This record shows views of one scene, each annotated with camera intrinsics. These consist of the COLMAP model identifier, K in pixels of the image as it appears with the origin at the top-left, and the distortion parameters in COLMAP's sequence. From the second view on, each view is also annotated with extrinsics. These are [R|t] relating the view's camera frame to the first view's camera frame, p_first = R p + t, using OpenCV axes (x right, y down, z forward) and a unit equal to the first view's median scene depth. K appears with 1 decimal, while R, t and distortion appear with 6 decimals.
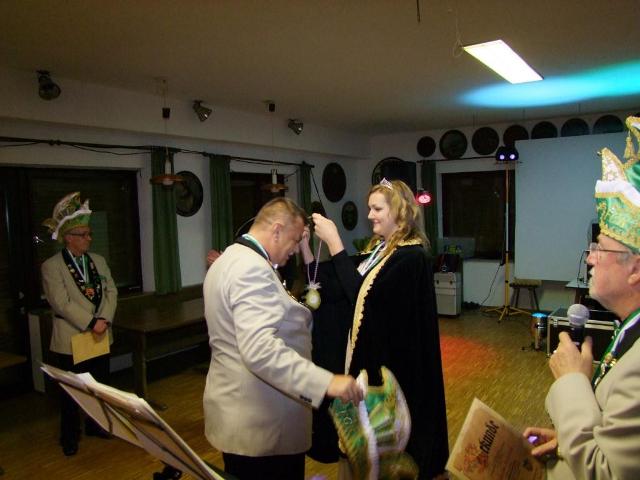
lens RADIAL K [[527.1, 0, 320.0], [0, 527.1, 240.0], [0, 0, 1]] dist [-0.149530, 0.149261]
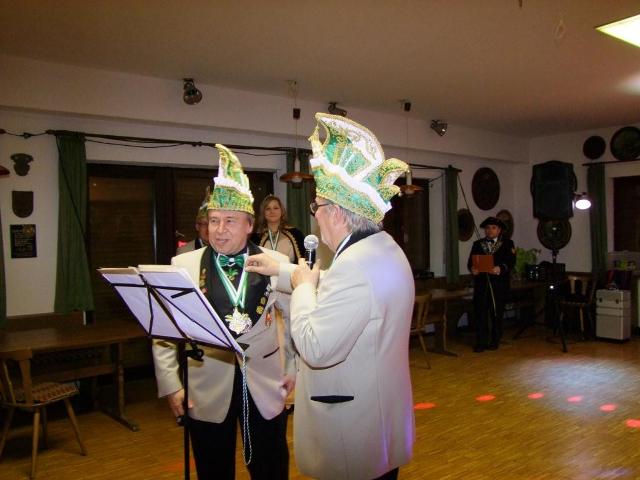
lens RADIAL K [[589.3, 0, 320.0], [0, 589.3, 240.0], [0, 0, 1]] dist [-0.107800, 0.125910]
pose [[0.955066, 0.019589, -0.295746, 0.075034], [-0.032204, 0.998765, -0.037845, 0.038396], [0.294639, 0.045668, 0.954517, -0.072508]]
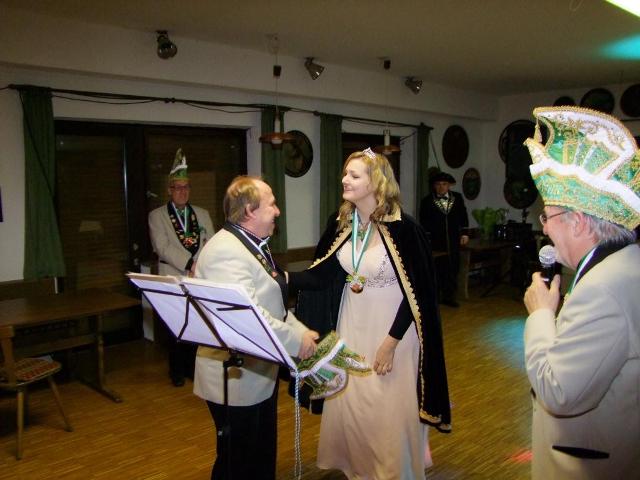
lens RADIAL K [[590.7, 0, 320.0], [0, 590.7, 240.0], [0, 0, 1]] dist [-0.108732, 0.116887]
pose [[0.976273, 0.049655, -0.210772, 0.027178], [-0.039599, 0.997879, 0.051670, 0.012880], [0.212891, -0.042098, 0.976169, -0.070477]]
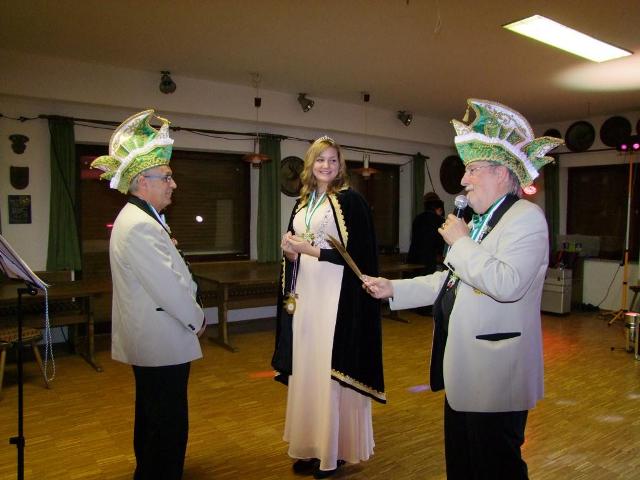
lens RADIAL K [[527.1, 0, 320.0], [0, 527.1, 240.0], [0, 0, 1]] dist [-0.149530, 0.149261]
pose [[0.937002, 0.055250, -0.344928, 0.194183], [-0.059129, 0.998250, -0.000726, 0.044313], [0.344284, 0.021076, 0.938629, -0.040009]]
